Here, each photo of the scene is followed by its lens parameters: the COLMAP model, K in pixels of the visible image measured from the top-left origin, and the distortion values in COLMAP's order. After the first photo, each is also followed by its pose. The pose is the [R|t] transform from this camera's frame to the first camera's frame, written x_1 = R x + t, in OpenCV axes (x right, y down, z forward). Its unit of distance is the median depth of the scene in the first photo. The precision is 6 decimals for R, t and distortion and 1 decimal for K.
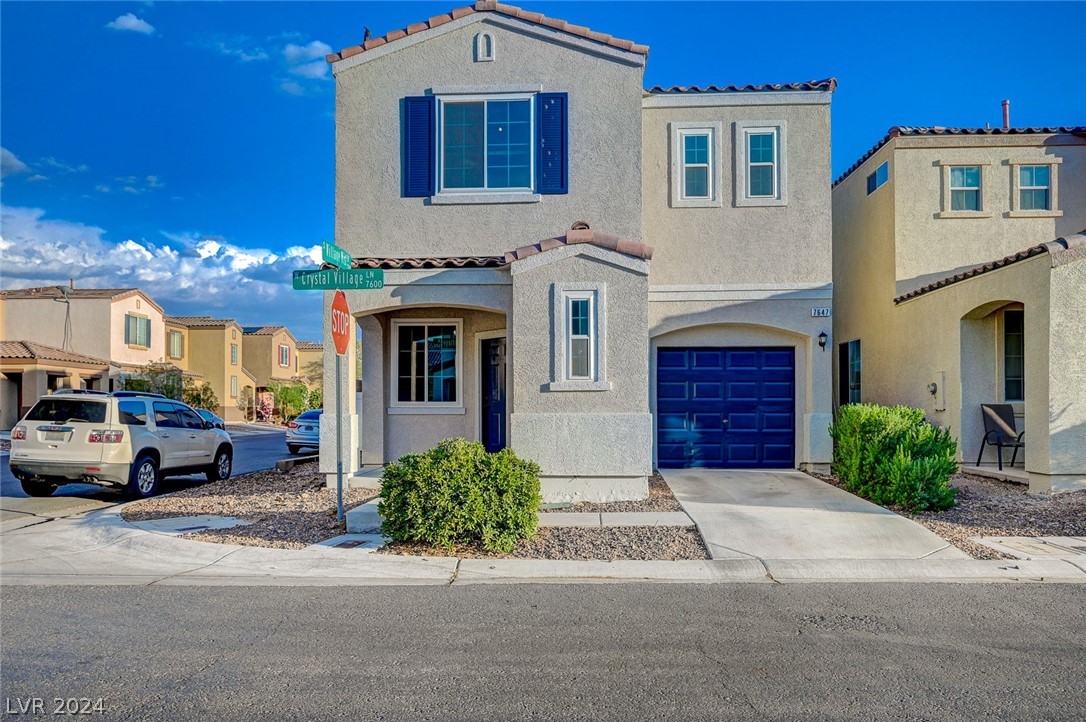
lens RADIAL K [[779.8, 0, 540.0], [0, 779.8, 406.8], [0, 0, 1]] dist [-0.004348, -0.000335]
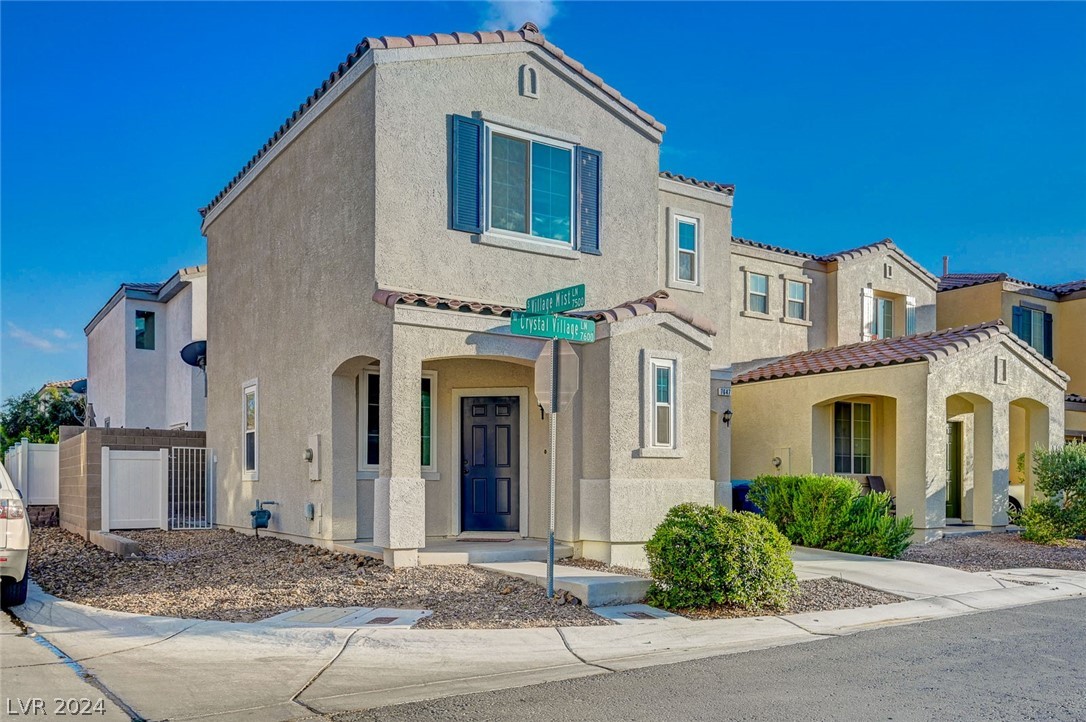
lens RADIAL K [[881.7, 0, 522.8], [0, 881.7, 486.1], [0, 0, 1]] dist [-0.005582, -0.005033]
pose [[0.811256, 0.004339, 0.584675, -0.684126], [-0.009615, 0.999936, 0.005920, 0.010386], [-0.584612, -0.010425, 0.811246, 0.155143]]
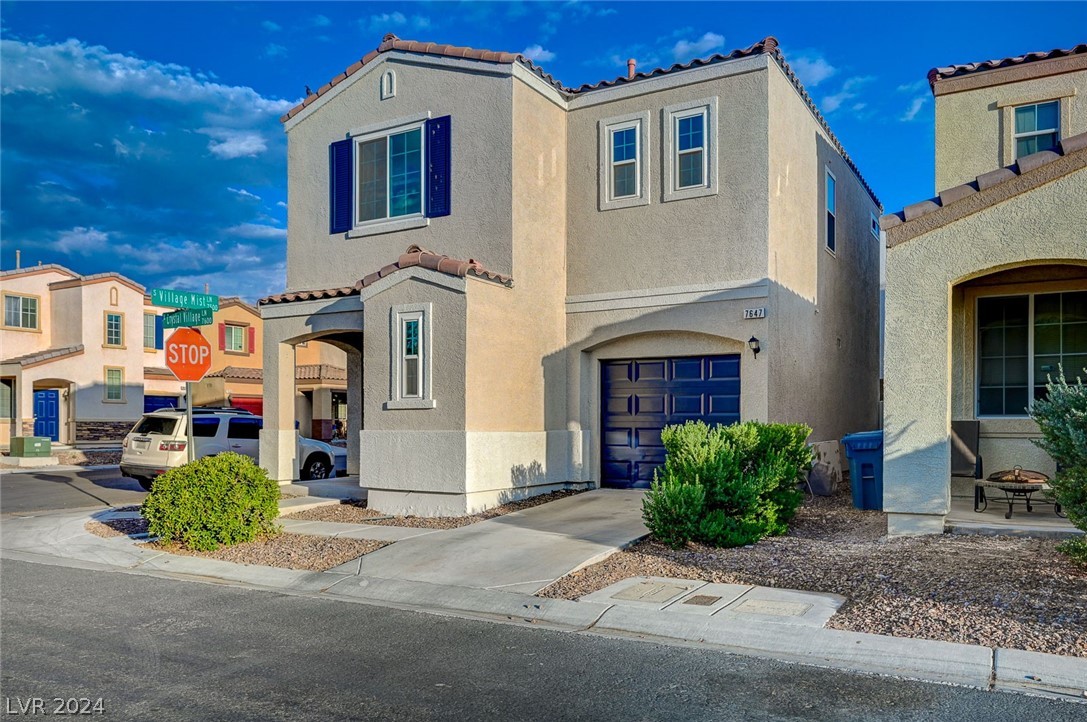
lens RADIAL K [[829.8, 0, 545.1], [0, 829.8, 422.4], [0, 0, 1]] dist [-0.000483, -0.002637]
pose [[0.890584, 0.001330, -0.454816, 0.634398], [0.002020, 0.999974, 0.006879, -0.008566], [0.454814, -0.007045, 0.890559, 0.086474]]
